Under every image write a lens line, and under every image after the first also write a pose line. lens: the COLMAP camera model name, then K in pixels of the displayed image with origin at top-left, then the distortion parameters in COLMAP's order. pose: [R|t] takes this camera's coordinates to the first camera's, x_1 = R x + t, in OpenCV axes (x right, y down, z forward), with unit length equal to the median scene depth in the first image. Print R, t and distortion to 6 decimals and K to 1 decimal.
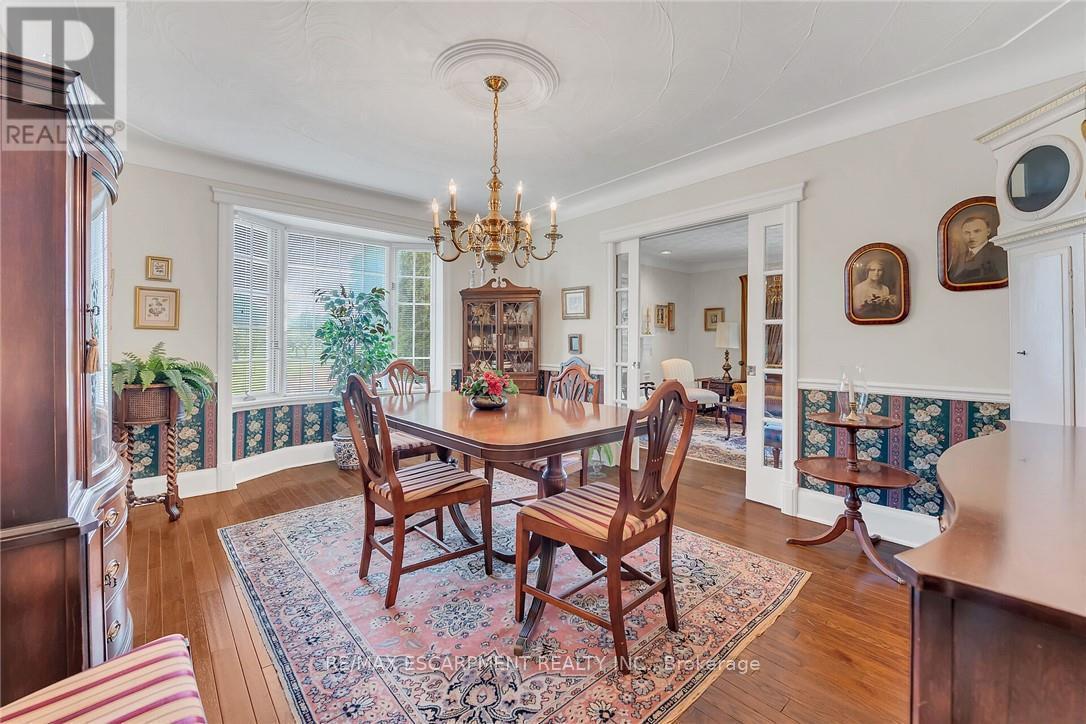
lens RADIAL K [[437.7, 0, 553.8], [0, 437.7, 353.1], [0, 0, 1]] dist [0.000310, 0.000072]
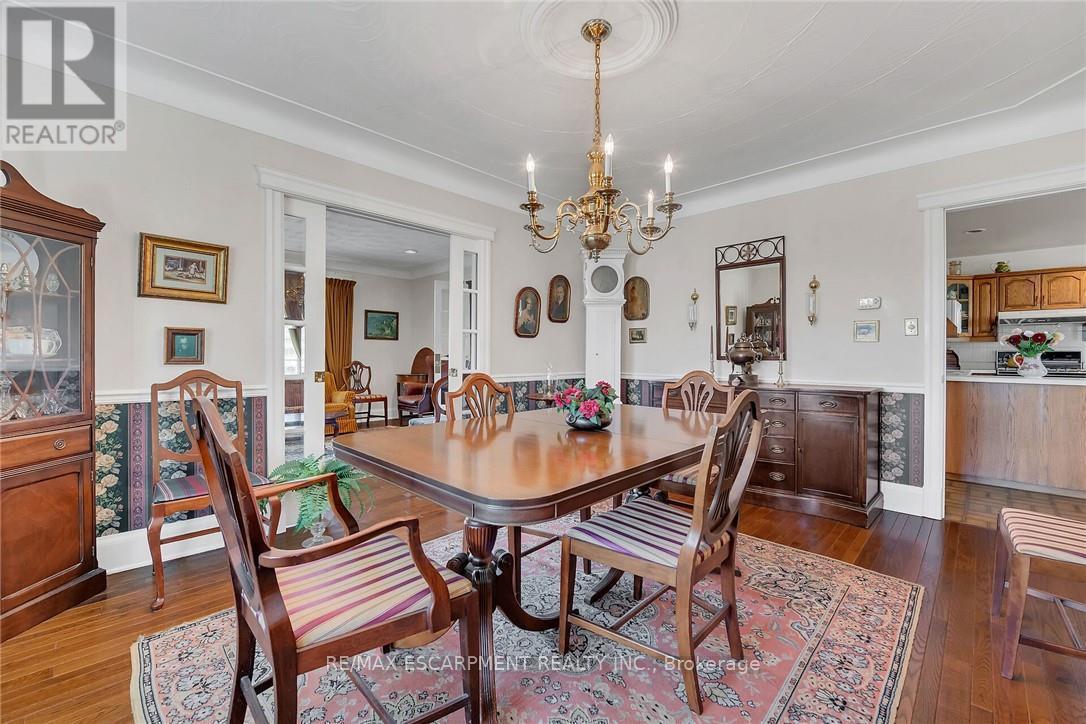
lens RADIAL K [[437.7, 0, 553.8], [0, 437.7, 353.1], [0, 0, 1]] dist [0.000310, 0.000072]
pose [[-0.054347, 0.003308, 0.998517, -0.853699], [0.023618, 0.999719, -0.002026, -0.003217], [-0.998243, 0.023473, -0.054410, 0.994503]]
